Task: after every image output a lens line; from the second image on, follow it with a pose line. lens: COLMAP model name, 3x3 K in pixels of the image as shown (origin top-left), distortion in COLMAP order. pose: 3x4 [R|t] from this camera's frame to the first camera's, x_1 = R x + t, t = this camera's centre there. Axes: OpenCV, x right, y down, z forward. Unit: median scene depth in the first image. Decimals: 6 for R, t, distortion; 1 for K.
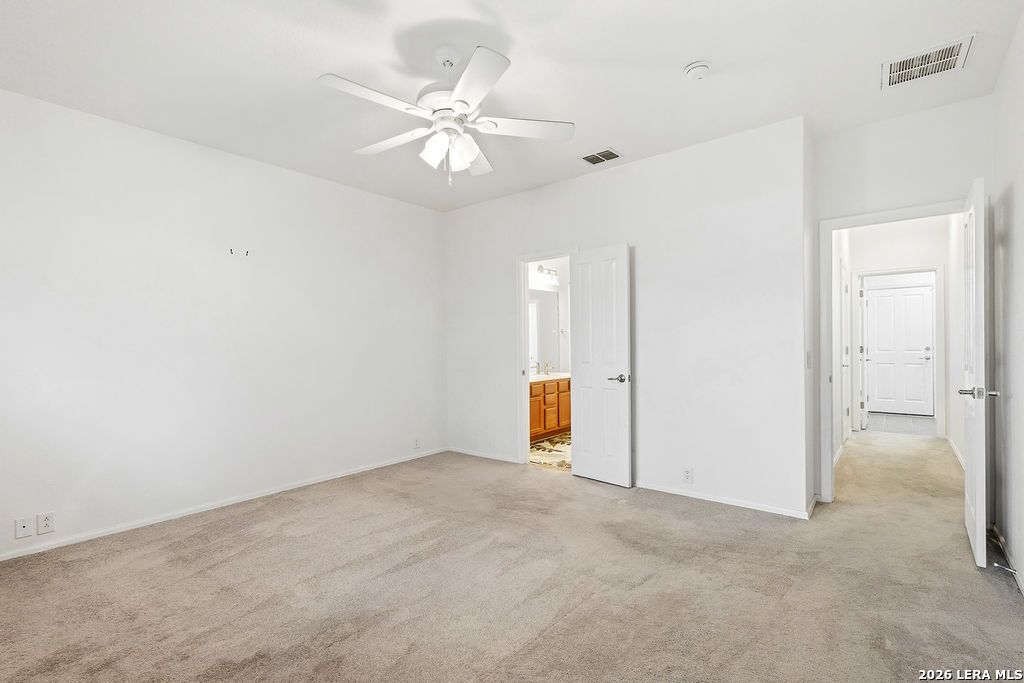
lens RADIAL K [[467.9, 0, 503.0], [0, 467.9, 338.6], [0, 0, 1]] dist [0.000975, -0.000016]
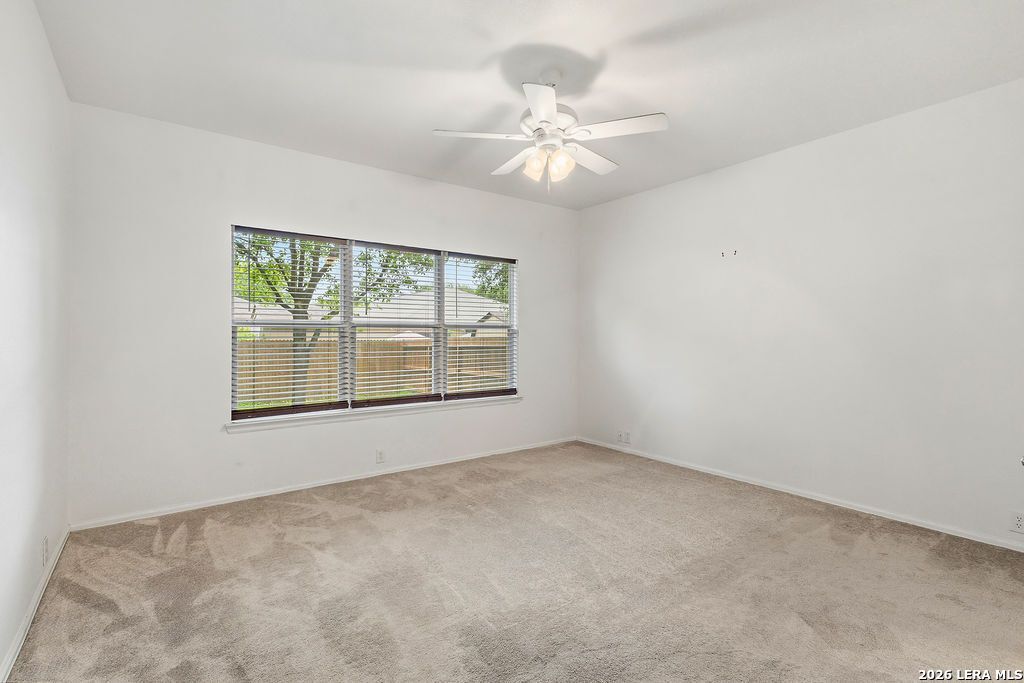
lens RADIAL K [[467.9, 0, 503.0], [0, 467.9, 338.6], [0, 0, 1]] dist [0.000975, -0.000016]
pose [[-0.255436, 0.016738, -0.966681, 0.630409], [0.005713, 0.999859, 0.015802, -0.002852], [0.966809, -0.001486, -0.255495, 0.745785]]
